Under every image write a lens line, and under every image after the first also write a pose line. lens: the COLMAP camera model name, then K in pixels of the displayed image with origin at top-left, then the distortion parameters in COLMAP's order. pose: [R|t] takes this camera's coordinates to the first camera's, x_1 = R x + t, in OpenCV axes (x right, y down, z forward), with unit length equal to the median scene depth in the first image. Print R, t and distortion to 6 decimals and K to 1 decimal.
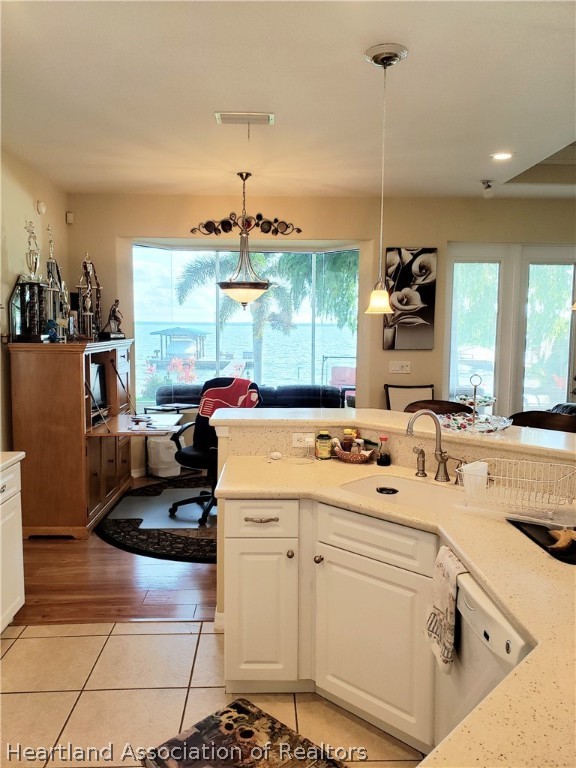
lens RADIAL K [[590.4, 0, 288.0], [0, 590.4, 384.0], [0, 0, 1]] dist [-0.014768, -0.011054]
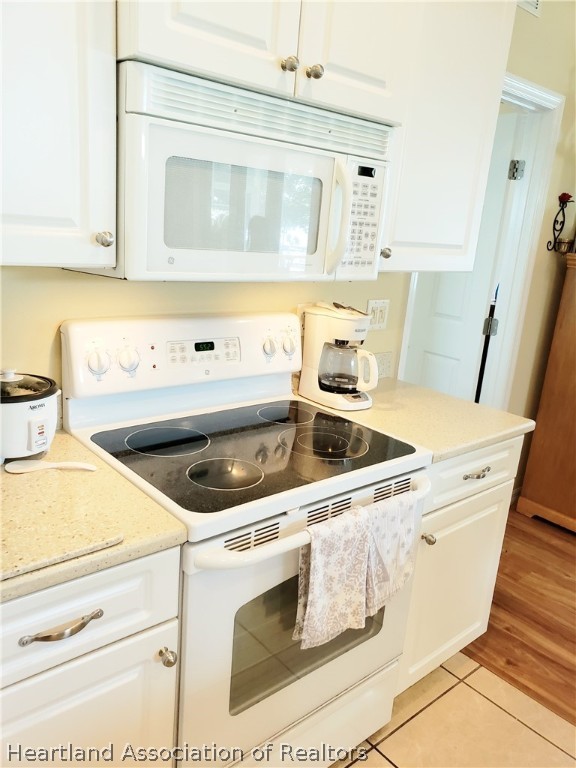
lens RADIAL K [[606.4, 0, 285.5], [0, 606.4, 389.8], [0, 0, 1]] dist [0.050143, -0.090765]
pose [[0.618707, 0.251338, -0.744332, -0.088475], [-0.151669, 0.967833, 0.200736, -0.005220], [0.770842, -0.011304, 0.636926, 0.241048]]
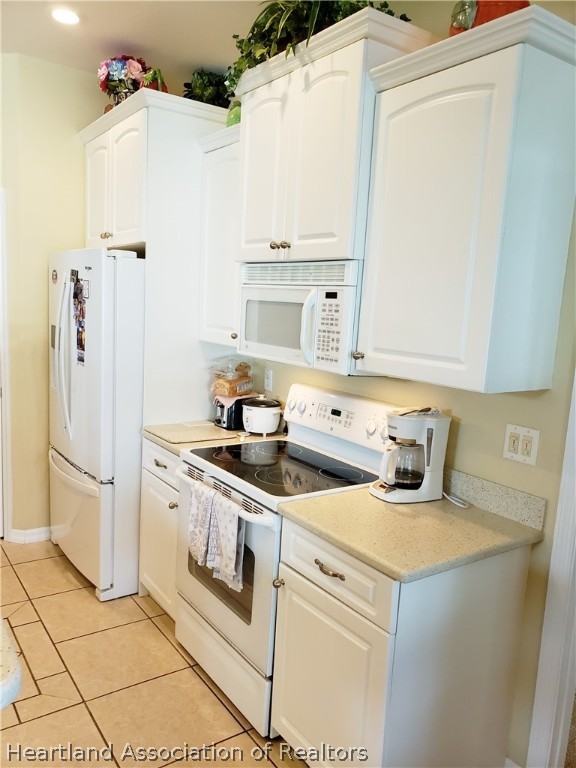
lens RADIAL K [[606.4, 0, 285.5], [0, 606.4, 389.8], [0, 0, 1]] dist [0.050143, -0.090765]
pose [[-0.841584, 0.029522, -0.539319, -0.058427], [-0.111174, 0.967657, 0.226451, -0.089607], [0.528561, 0.250536, -0.811082, 0.848170]]
